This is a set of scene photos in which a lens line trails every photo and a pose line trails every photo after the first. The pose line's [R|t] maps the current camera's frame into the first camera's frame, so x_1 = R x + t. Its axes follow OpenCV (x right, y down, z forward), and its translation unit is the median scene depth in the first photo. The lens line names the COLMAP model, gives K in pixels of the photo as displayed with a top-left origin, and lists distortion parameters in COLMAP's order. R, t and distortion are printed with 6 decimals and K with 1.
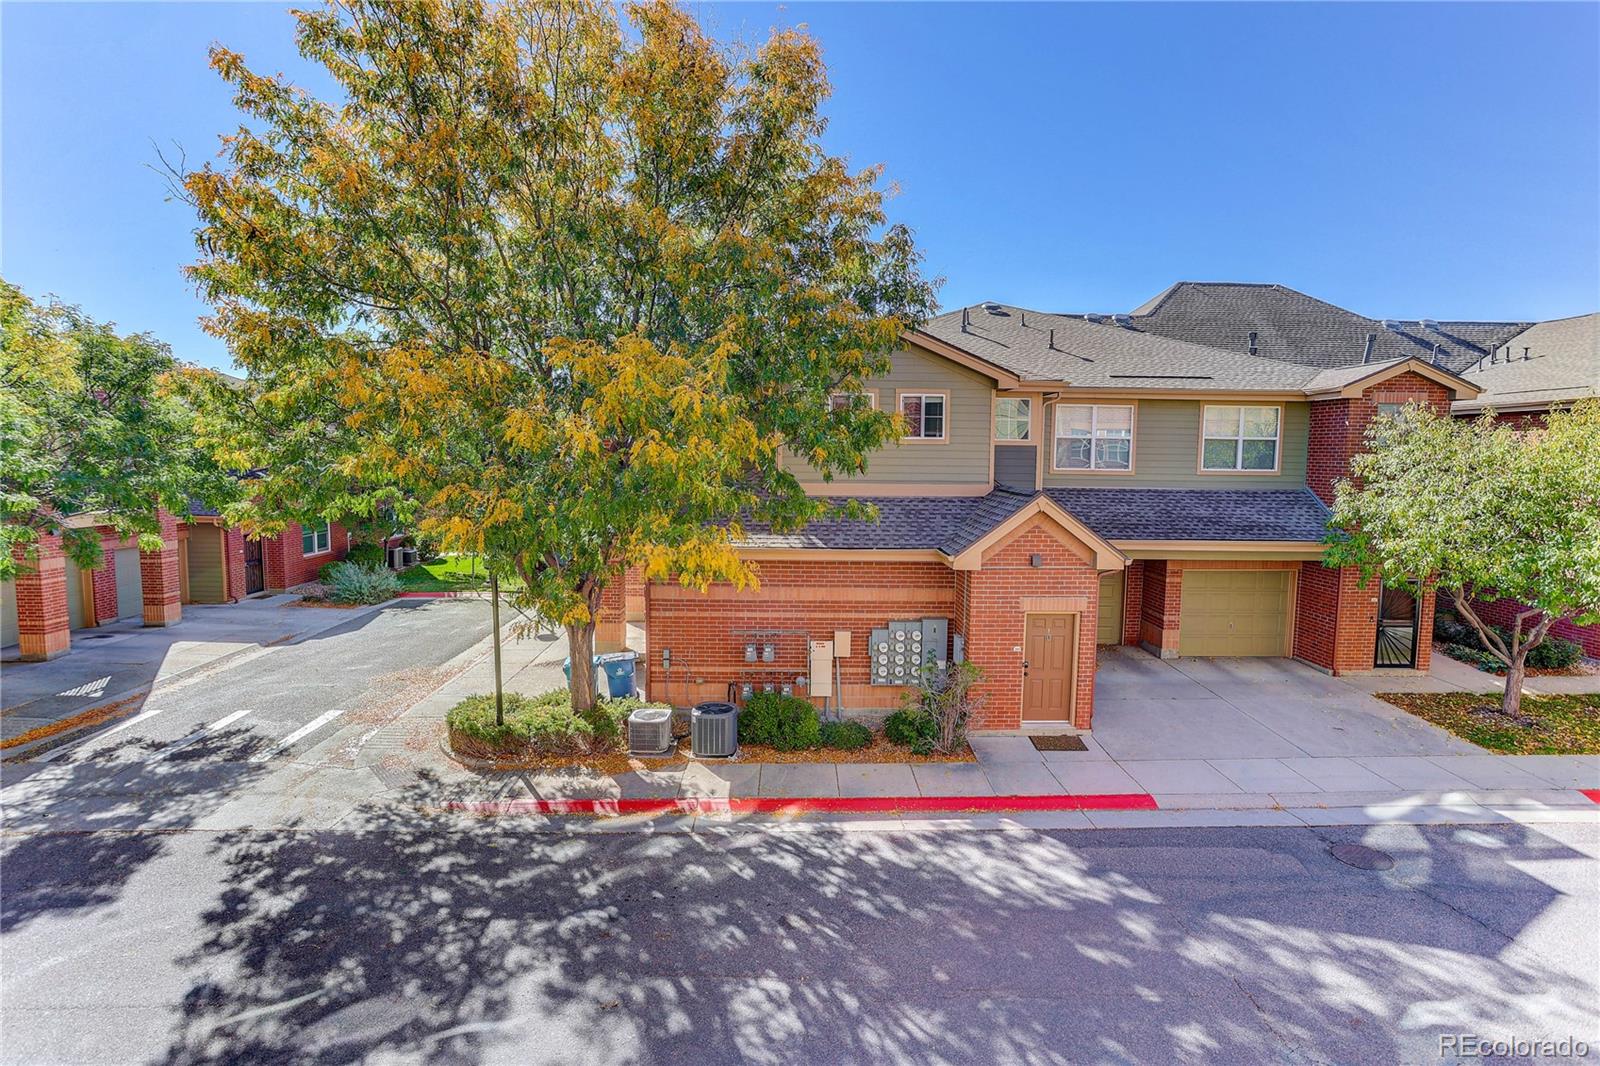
lens RADIAL K [[781.4, 0, 799.1], [0, 781.4, 498.5], [0, 0, 1]] dist [-0.050194, 0.030752]
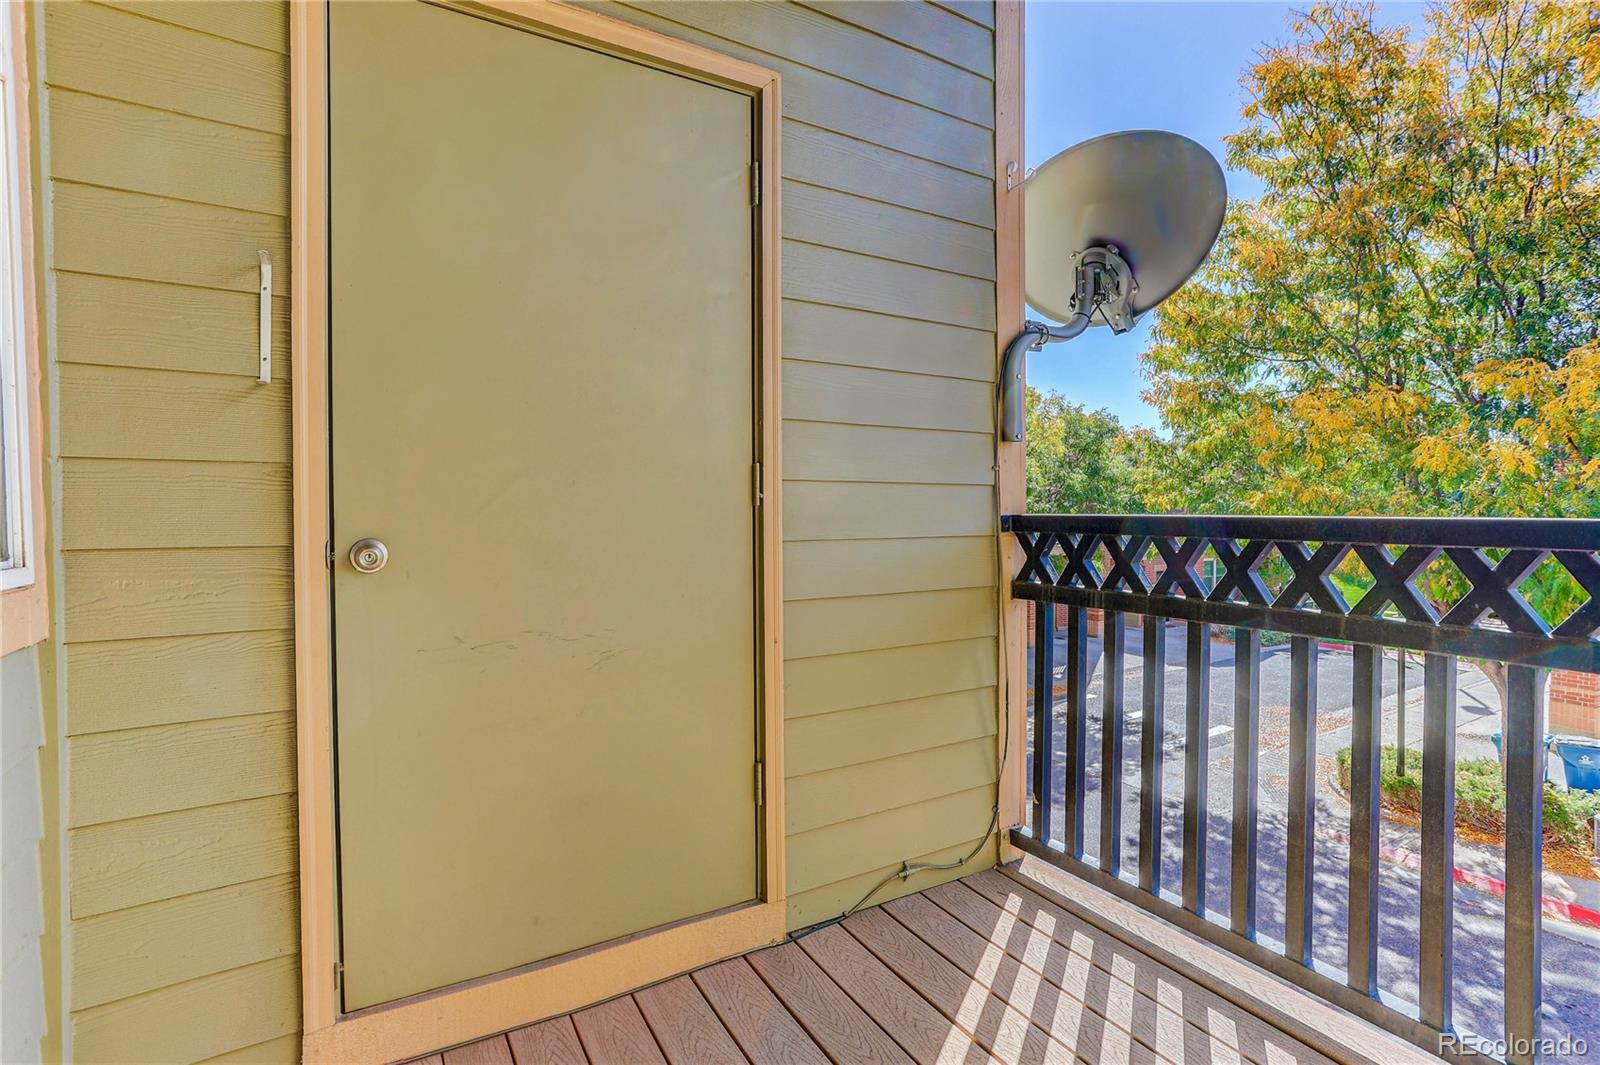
lens RADIAL K [[763.1, 0, 796.8], [0, 763.1, 524.0], [0, 0, 1]] dist [-0.037369, 0.026235]
pose [[0.487834, 0.015573, -0.872798, 0.078469], [-0.052399, 0.998560, -0.011471, 0.043758], [0.871363, 0.051329, 0.487947, -0.167444]]
